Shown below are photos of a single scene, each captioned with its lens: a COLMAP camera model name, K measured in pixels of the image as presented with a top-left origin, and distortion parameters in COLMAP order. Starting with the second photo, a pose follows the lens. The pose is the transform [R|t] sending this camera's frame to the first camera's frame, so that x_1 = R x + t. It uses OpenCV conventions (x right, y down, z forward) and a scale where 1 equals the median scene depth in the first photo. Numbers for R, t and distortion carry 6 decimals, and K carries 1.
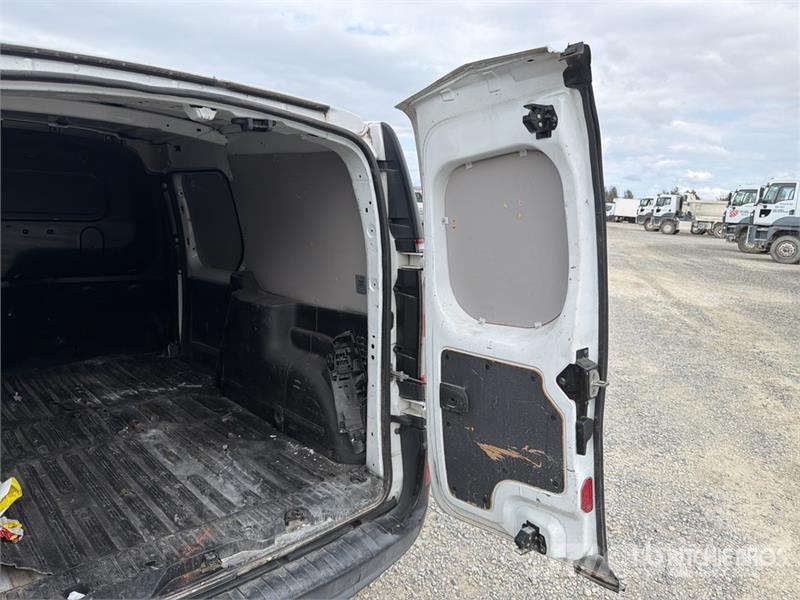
lens RADIAL K [[580.1, 0, 407.9], [0, 580.1, 297.9], [0, 0, 1]] dist [0.053041, -0.047683]
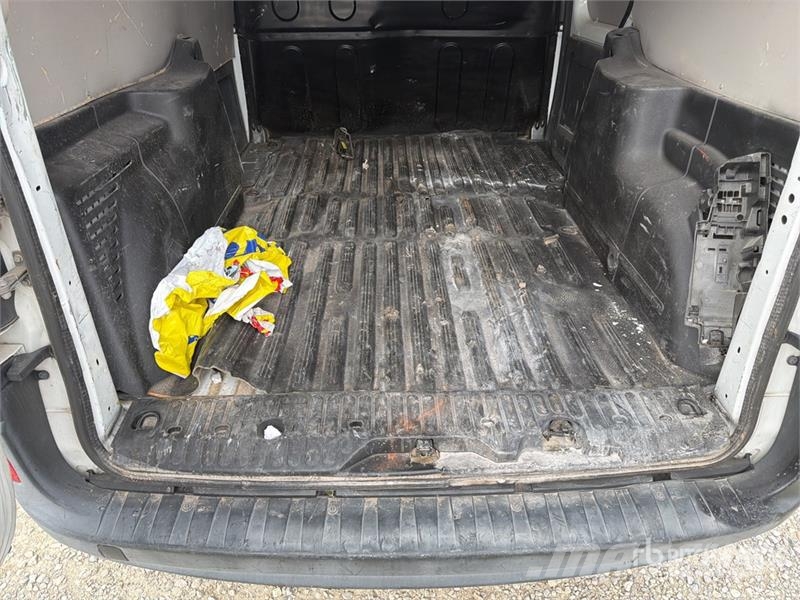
lens RADIAL K [[575.1, 0, 398.2], [0, 575.1, 302.8], [0, 0, 1]] dist [0.042888, -0.048339]
pose [[0.749563, 0.310532, -0.584573, 0.005619], [-0.065845, 0.913729, 0.400954, -0.010682], [0.658651, -0.262049, 0.705344, 0.402093]]
